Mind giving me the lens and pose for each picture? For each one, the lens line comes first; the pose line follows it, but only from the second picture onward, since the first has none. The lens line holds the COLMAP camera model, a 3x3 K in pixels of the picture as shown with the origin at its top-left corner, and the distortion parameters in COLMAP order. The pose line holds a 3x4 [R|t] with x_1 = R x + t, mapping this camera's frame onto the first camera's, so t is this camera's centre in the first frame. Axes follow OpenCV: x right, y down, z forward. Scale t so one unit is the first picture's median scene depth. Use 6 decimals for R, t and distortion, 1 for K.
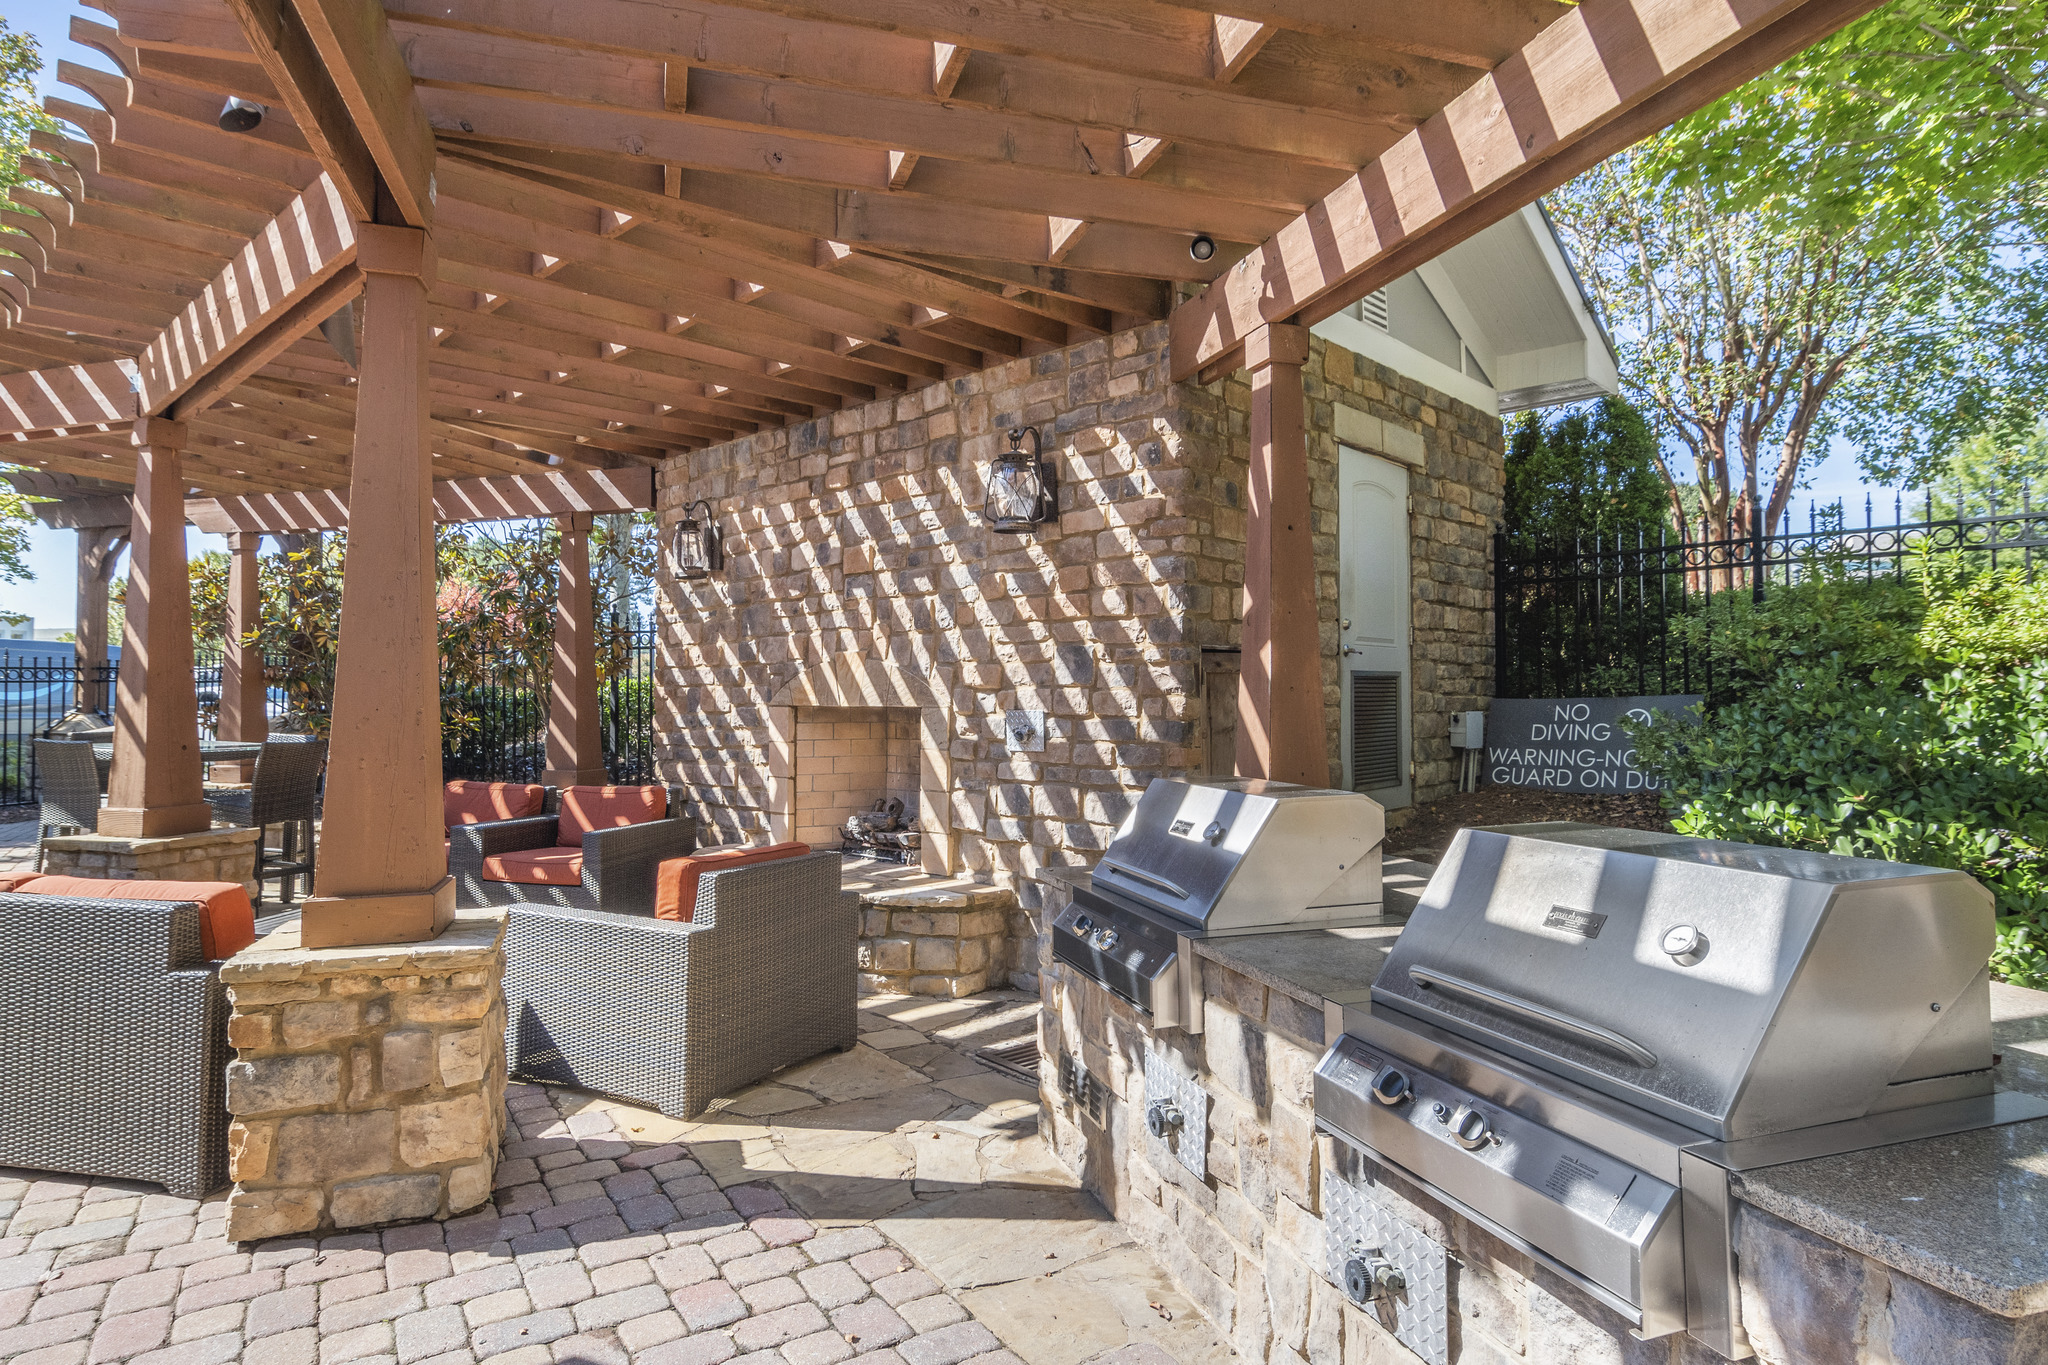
lens RADIAL K [[1105.9, 0, 1033.6], [0, 1105.9, 678.3], [0, 0, 1]] dist [0.001510, 0.001595]
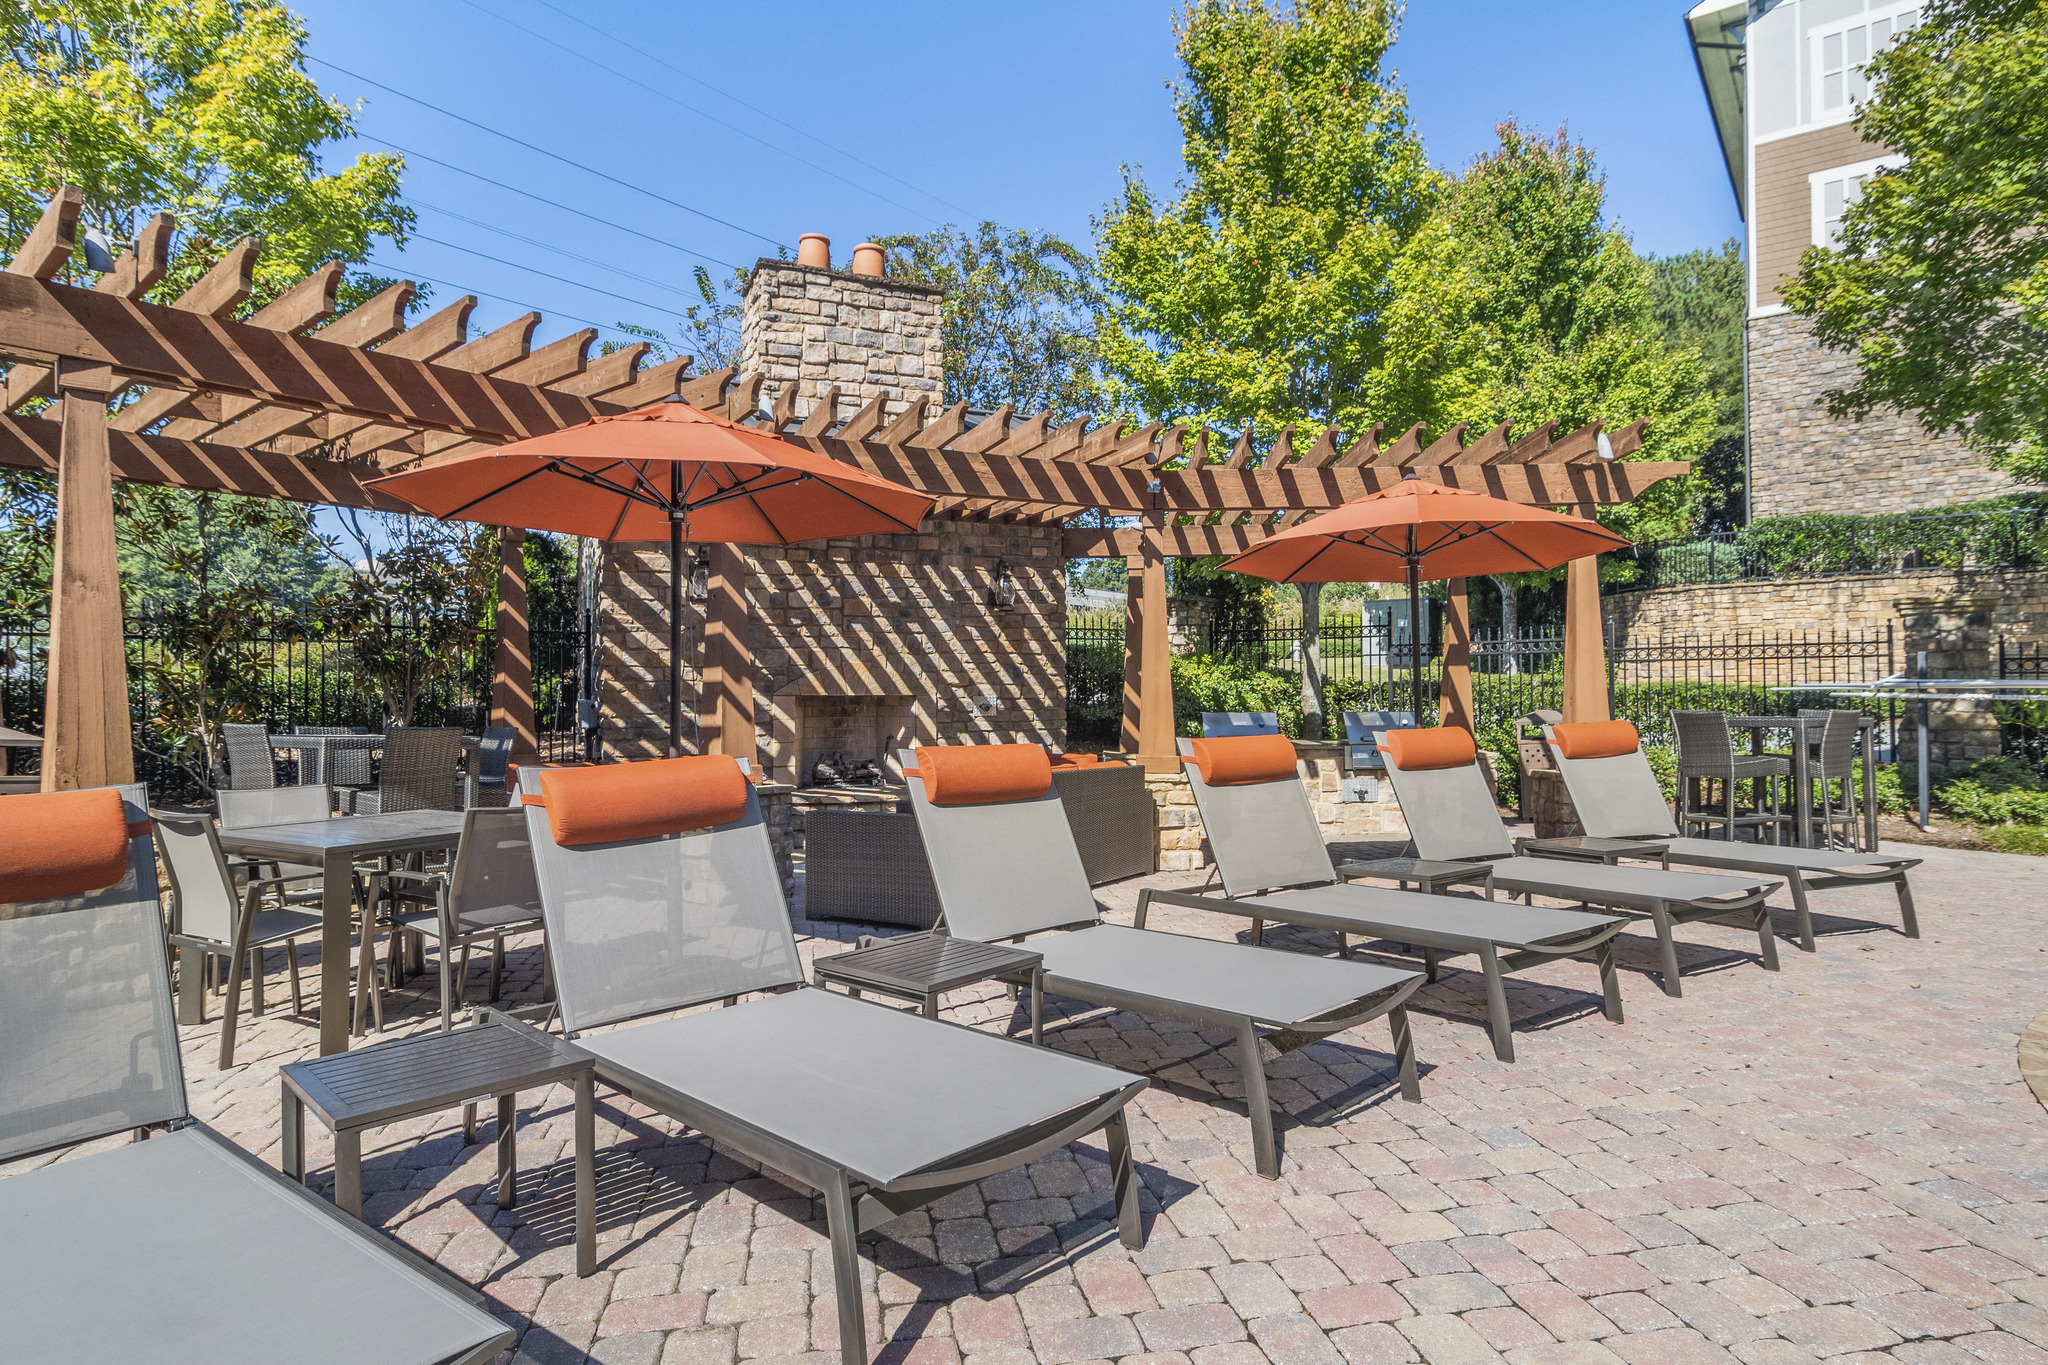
lens RADIAL K [[1105.9, 0, 1033.6], [0, 1105.9, 678.3], [0, 0, 1]] dist [0.001510, 0.001595]
pose [[0.401995, 0.010382, 0.915583, -1.723287], [-0.017013, 0.999848, -0.003867, 0.002319], [-0.915484, -0.014022, 0.402110, 0.090003]]
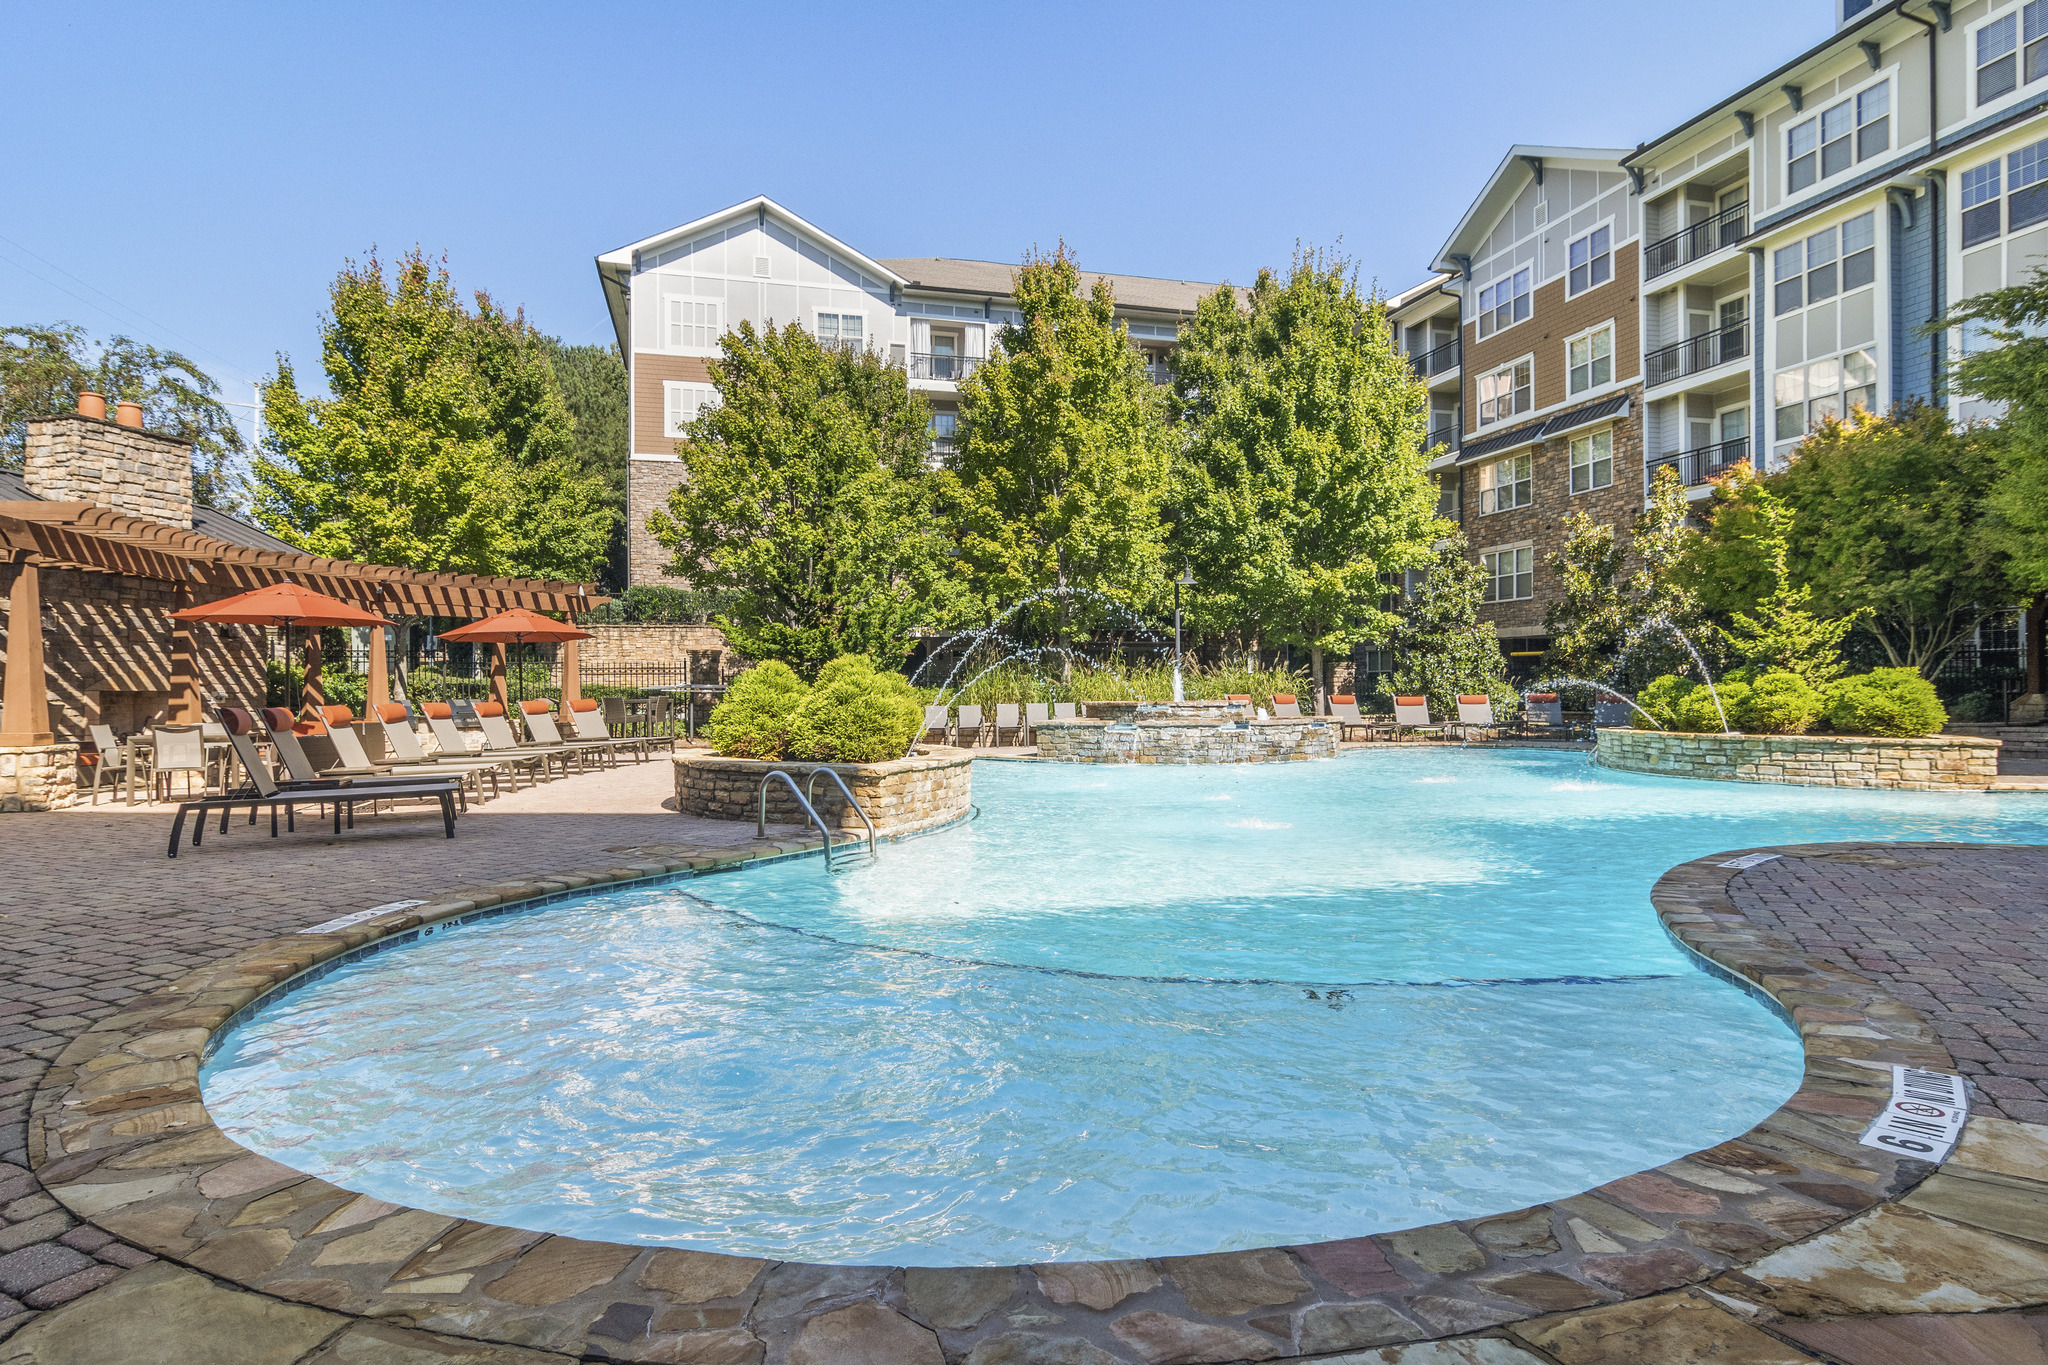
lens RADIAL K [[1105.9, 0, 1033.6], [0, 1105.9, 678.3], [0, 0, 1]] dist [0.001510, 0.001595]
pose [[-0.492194, 0.011562, 0.870409, -3.903165], [-0.015739, 0.999630, -0.022179, 0.022819], [-0.870343, -0.024616, -0.491830, 0.464109]]
